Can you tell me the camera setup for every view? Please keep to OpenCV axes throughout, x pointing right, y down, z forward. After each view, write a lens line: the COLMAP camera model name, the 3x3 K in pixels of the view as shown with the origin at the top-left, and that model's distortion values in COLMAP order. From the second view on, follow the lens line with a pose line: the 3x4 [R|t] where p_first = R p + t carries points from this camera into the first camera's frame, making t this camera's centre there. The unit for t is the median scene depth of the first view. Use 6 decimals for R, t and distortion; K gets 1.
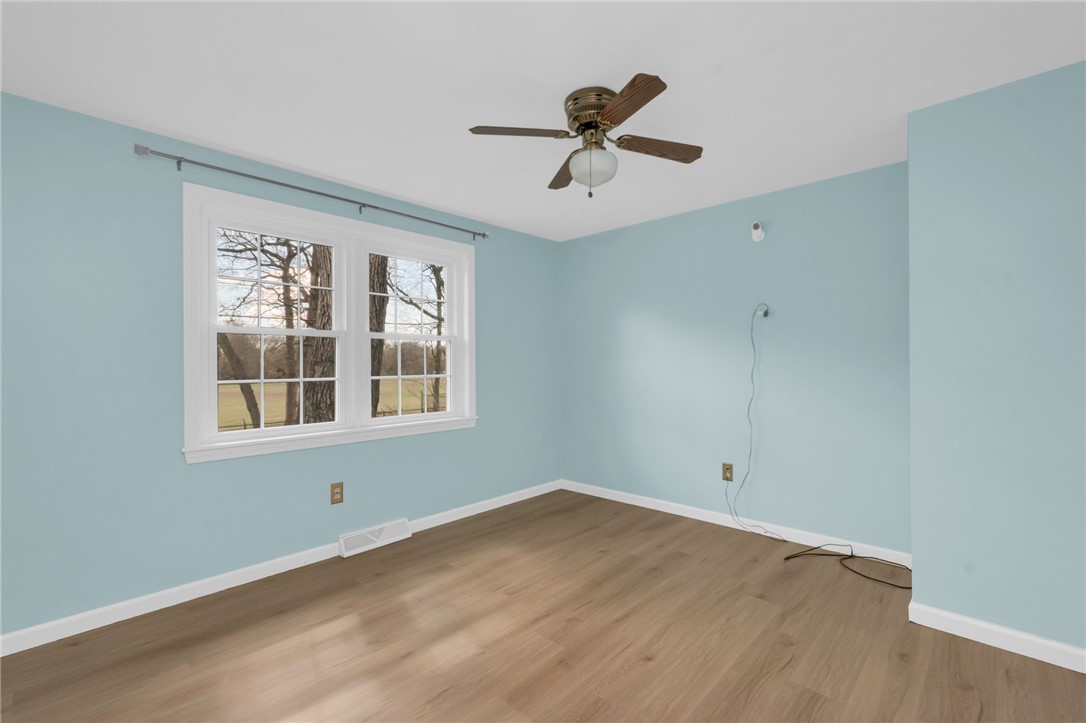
lens RADIAL K [[482.2, 0, 551.9], [0, 482.2, 360.3], [0, 0, 1]] dist [0.003463, -0.000078]
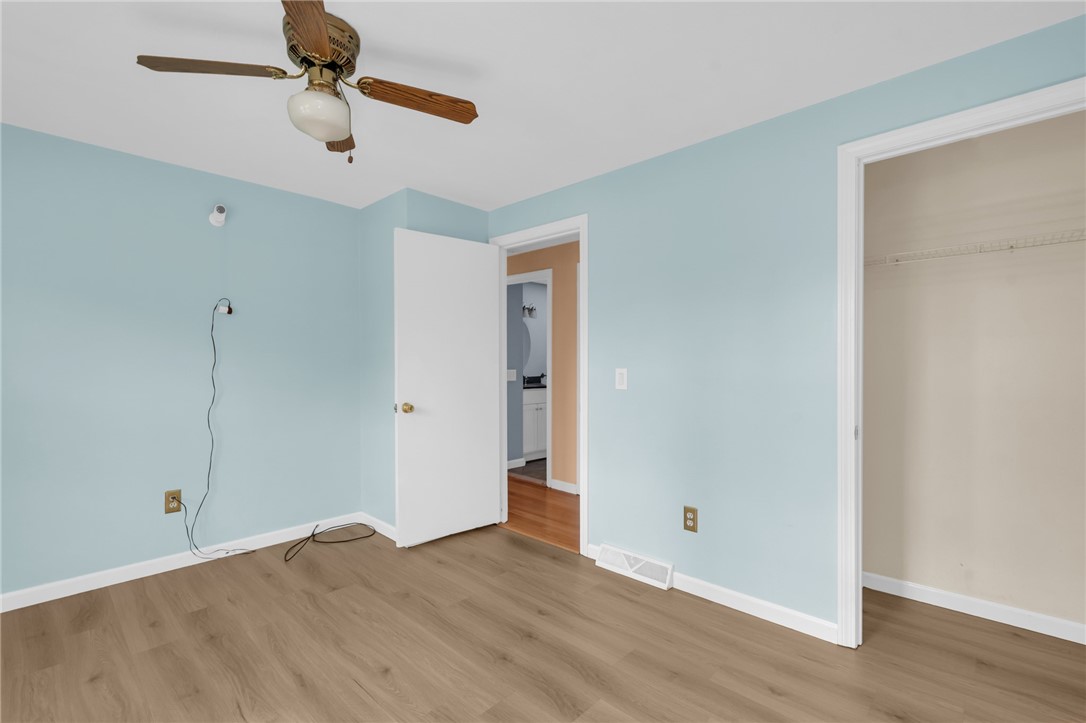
lens RADIAL K [[469.8, 0, 549.7], [0, 469.8, 366.8], [0, 0, 1]] dist [0.014556, -0.000078]
pose [[0.021821, -0.002040, 0.999760, -0.505820], [-0.005568, 0.999982, 0.002162, 0.004585], [-0.999746, -0.005614, 0.021809, 0.450517]]
